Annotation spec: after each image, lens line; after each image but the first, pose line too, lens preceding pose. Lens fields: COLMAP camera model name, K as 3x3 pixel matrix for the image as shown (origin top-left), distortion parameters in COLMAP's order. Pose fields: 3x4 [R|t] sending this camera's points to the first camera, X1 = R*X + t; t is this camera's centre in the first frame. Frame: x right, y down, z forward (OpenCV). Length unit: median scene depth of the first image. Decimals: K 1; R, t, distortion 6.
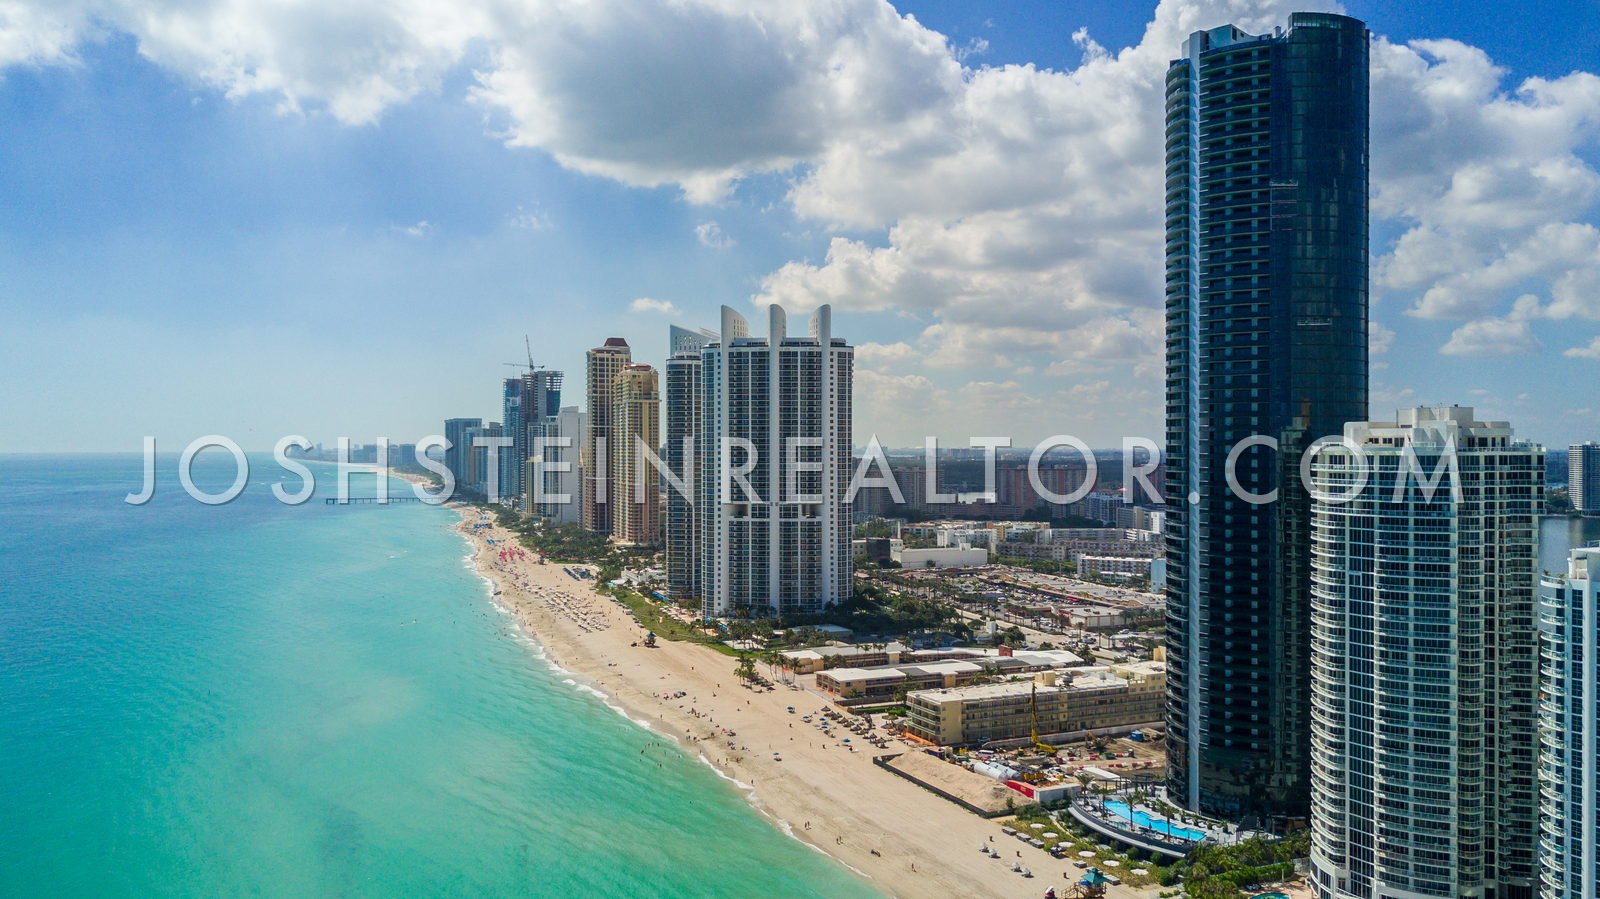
lens RADIAL K [[1274.8, 0, 801.8], [0, 1274.8, 450.6], [0, 0, 1]] dist [-0.014982, -0.002473]
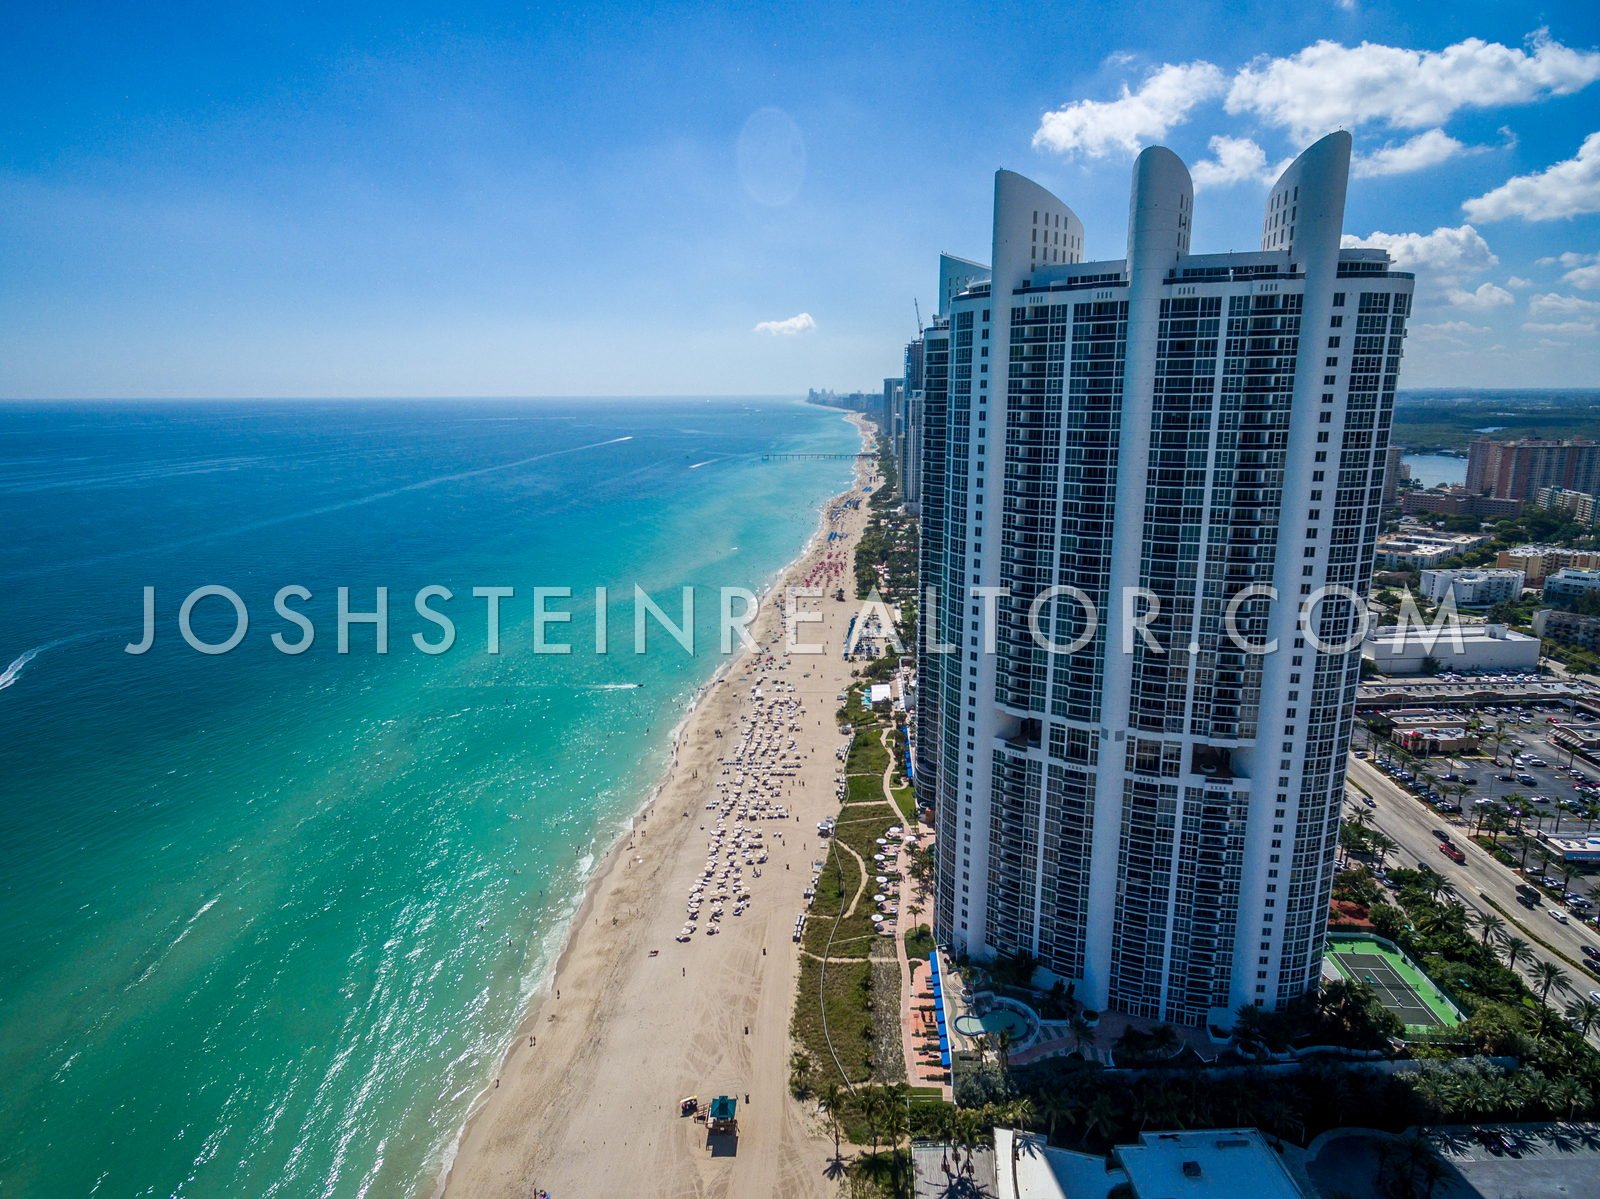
lens RADIAL K [[937.8, 0, 797.2], [0, 937.8, 598.2], [0, 0, 1]] dist [-0.000987, -0.000067]
pose [[0.902577, 0.089800, -0.421059, 0.006736], [0.000606, 0.977739, 0.209824, -0.052794], [0.430528, -0.189638, 0.882430, 0.725384]]
